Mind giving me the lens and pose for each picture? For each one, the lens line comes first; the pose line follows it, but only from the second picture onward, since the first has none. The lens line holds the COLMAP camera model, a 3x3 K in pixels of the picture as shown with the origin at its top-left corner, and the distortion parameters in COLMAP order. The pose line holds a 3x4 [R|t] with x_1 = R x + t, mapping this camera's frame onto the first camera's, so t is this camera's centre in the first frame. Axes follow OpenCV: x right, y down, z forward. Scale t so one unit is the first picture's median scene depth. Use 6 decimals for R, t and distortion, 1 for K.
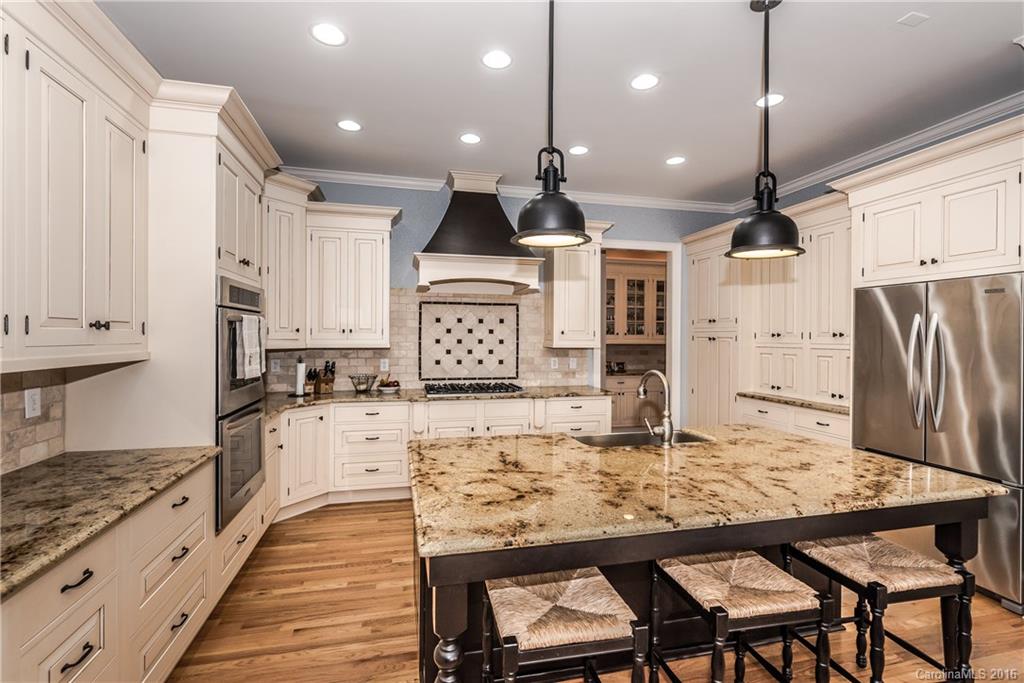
lens RADIAL K [[443.9, 0, 506.6], [0, 443.9, 339.4], [0, 0, 1]] dist [-0.001889, -0.000587]
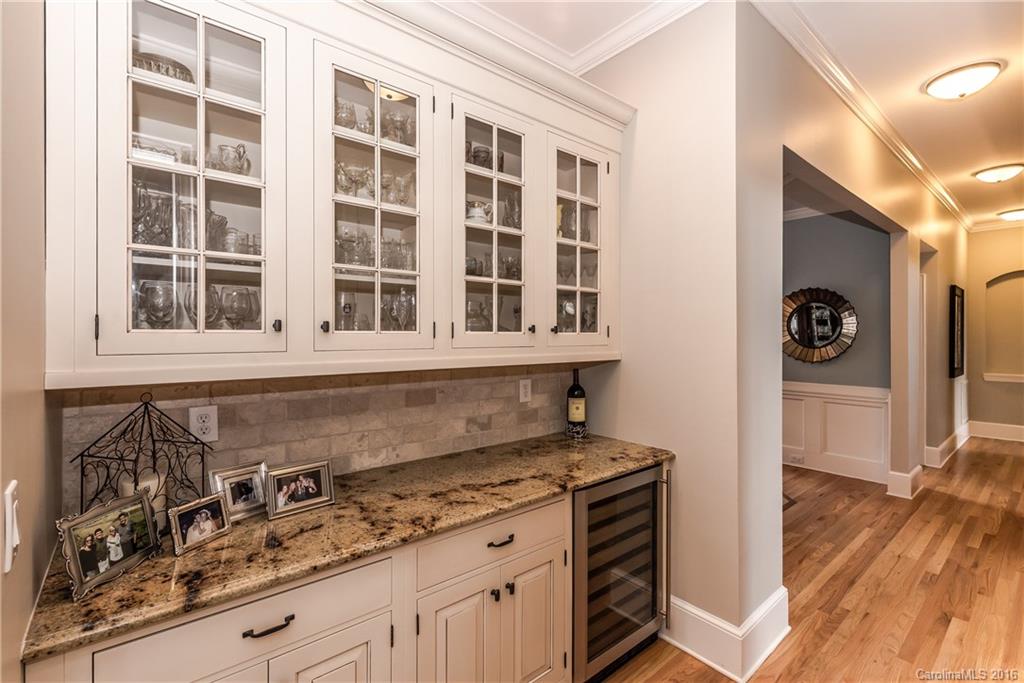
lens RADIAL K [[443.9, 0, 509.0], [0, 443.9, 336.8], [0, 0, 1]] dist [-0.001889, -0.000587]
pose [[0.905595, -0.006480, 0.424095, 0.252560], [0.006413, 0.999978, 0.001587, -0.006580], [-0.424096, 0.001283, 0.905617, 0.759151]]
